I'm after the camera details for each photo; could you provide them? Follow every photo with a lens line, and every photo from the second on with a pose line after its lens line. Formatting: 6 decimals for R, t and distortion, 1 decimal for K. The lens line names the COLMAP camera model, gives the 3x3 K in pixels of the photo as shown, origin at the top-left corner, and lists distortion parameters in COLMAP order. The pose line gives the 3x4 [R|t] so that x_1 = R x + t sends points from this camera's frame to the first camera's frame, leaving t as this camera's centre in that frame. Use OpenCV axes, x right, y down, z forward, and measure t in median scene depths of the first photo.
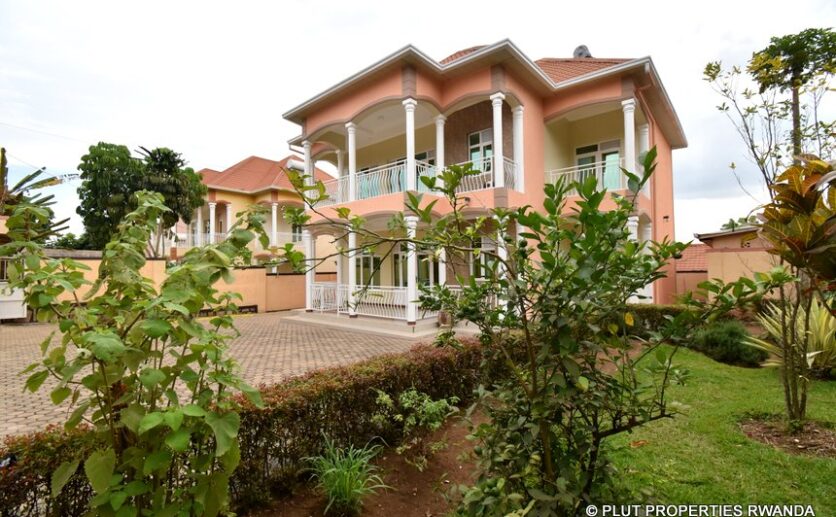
lens RADIAL K [[366.5, 0, 420.0], [0, 366.5, 257.4], [0, 0, 1]] dist [0.020996, -0.026128]
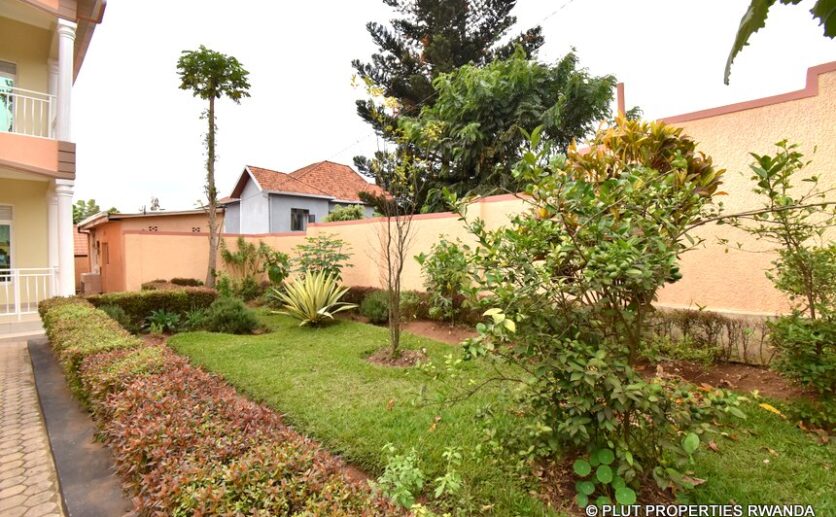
lens RADIAL K [[366.5, 0, 420.0], [0, 366.5, 257.4], [0, 0, 1]] dist [0.020996, -0.026128]
pose [[-0.004819, -0.012597, 0.999909, -0.143772], [-0.022451, 0.999670, 0.012486, 0.016624], [-0.999736, -0.022388, -0.005100, 0.262335]]
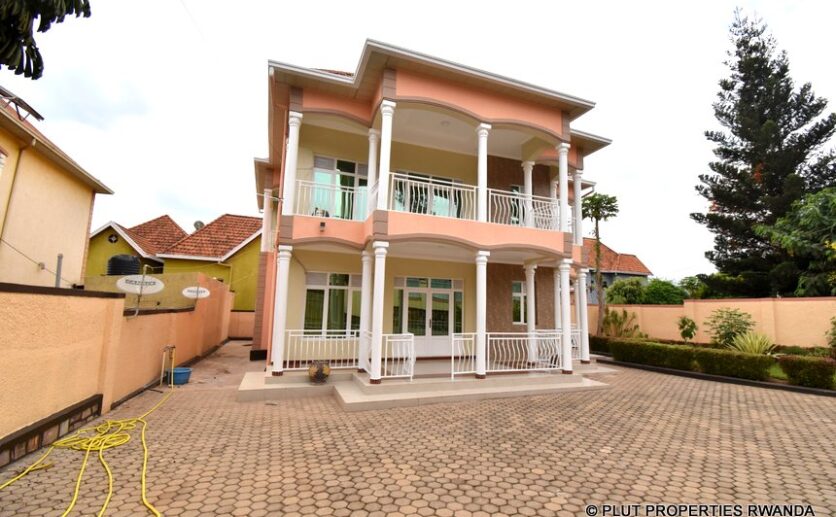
lens RADIAL K [[366.5, 0, 420.0], [0, 366.5, 257.4], [0, 0, 1]] dist [0.020996, -0.026128]
pose [[0.471471, 0.145935, 0.869723, -0.906626], [-0.053027, 0.989120, -0.137223, 0.033552], [-0.880286, 0.018578, 0.474080, 0.755401]]
